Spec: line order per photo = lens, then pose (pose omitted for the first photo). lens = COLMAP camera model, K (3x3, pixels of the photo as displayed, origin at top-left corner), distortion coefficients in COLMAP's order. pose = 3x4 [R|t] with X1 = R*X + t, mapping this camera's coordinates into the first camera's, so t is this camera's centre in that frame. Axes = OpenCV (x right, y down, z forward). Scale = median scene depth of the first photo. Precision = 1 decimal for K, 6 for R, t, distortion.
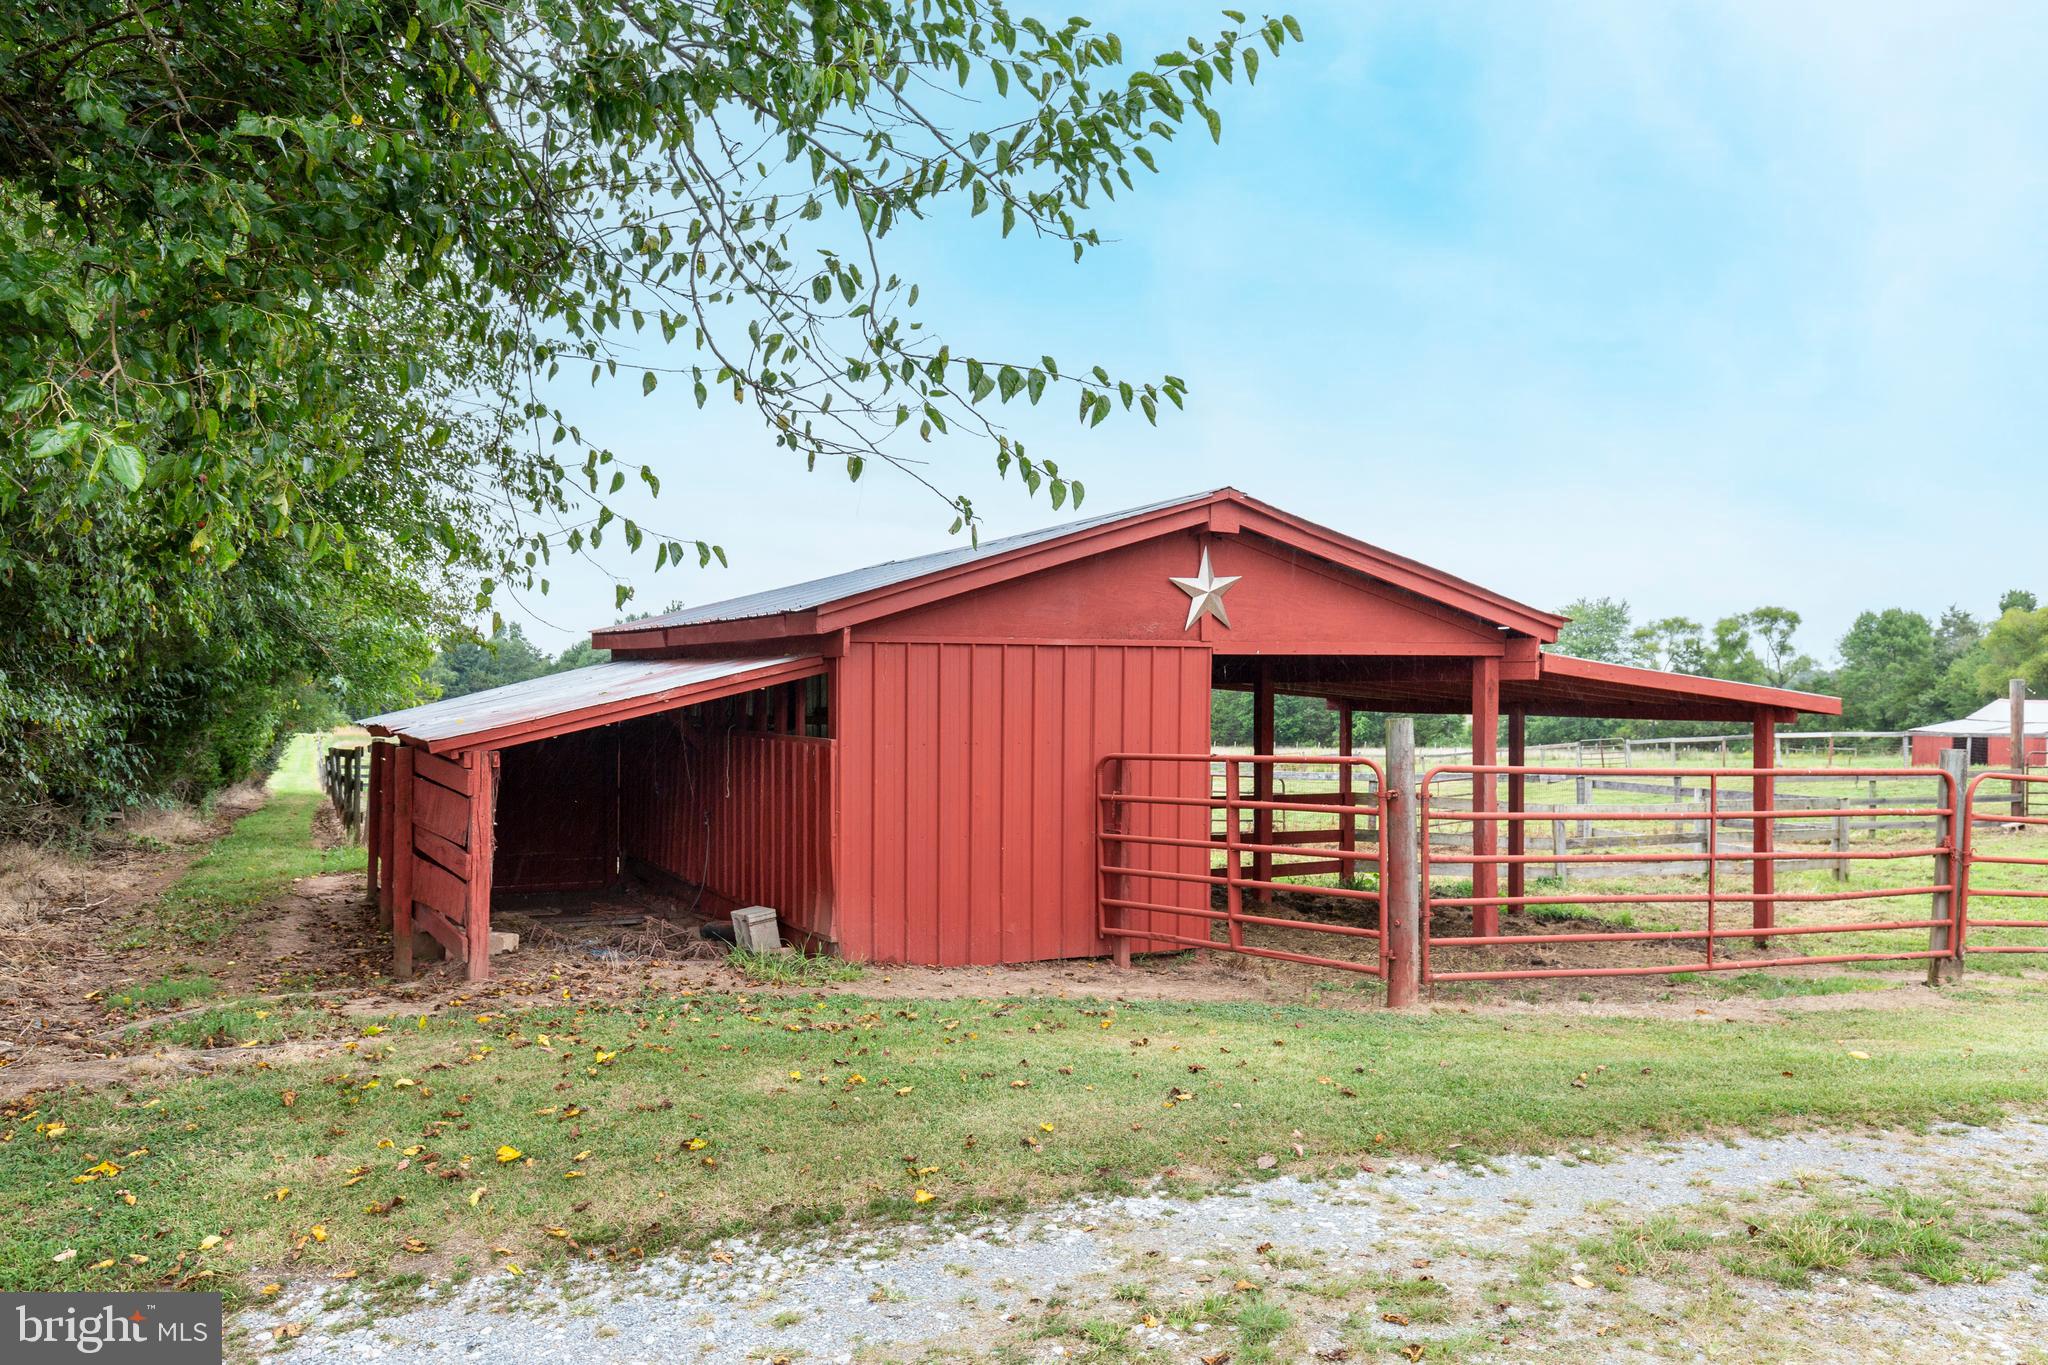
lens RADIAL K [[1499.2, 0, 1029.0], [0, 1499.2, 688.7], [0, 0, 1]] dist [0.011054, 0.002528]
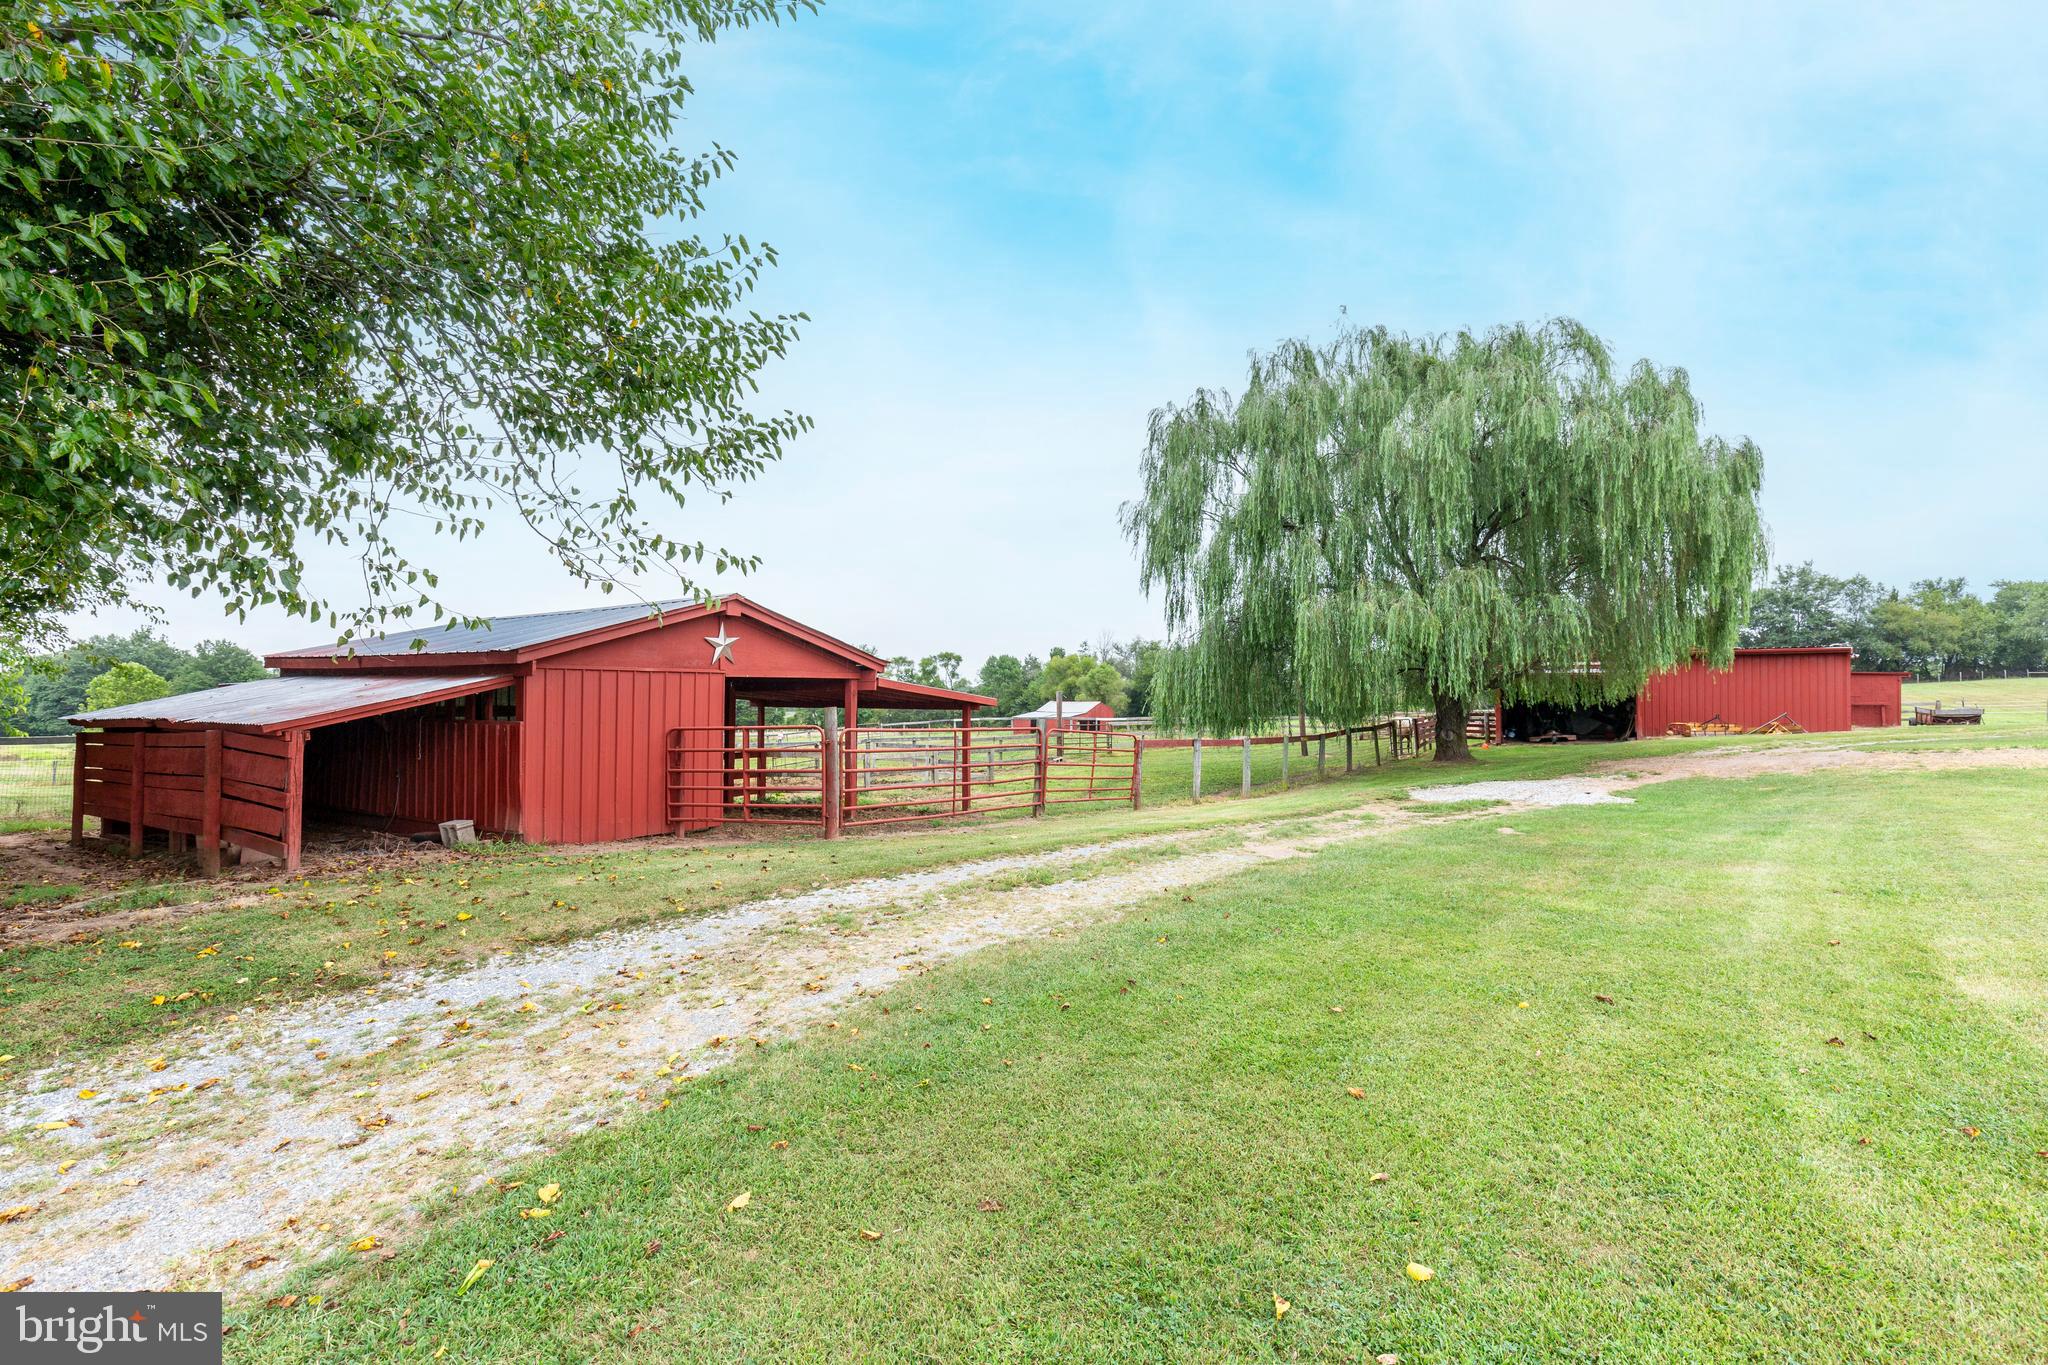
lens RADIAL K [[928.5, 0, 1007.7], [0, 928.5, 674.7], [0, 0, 1]] dist [0.003537, -0.000272]
pose [[0.863456, 0.011095, 0.504302, -0.179576], [0.000796, 0.999727, -0.023357, 0.003552], [-0.504423, 0.020569, 0.863212, -0.252816]]
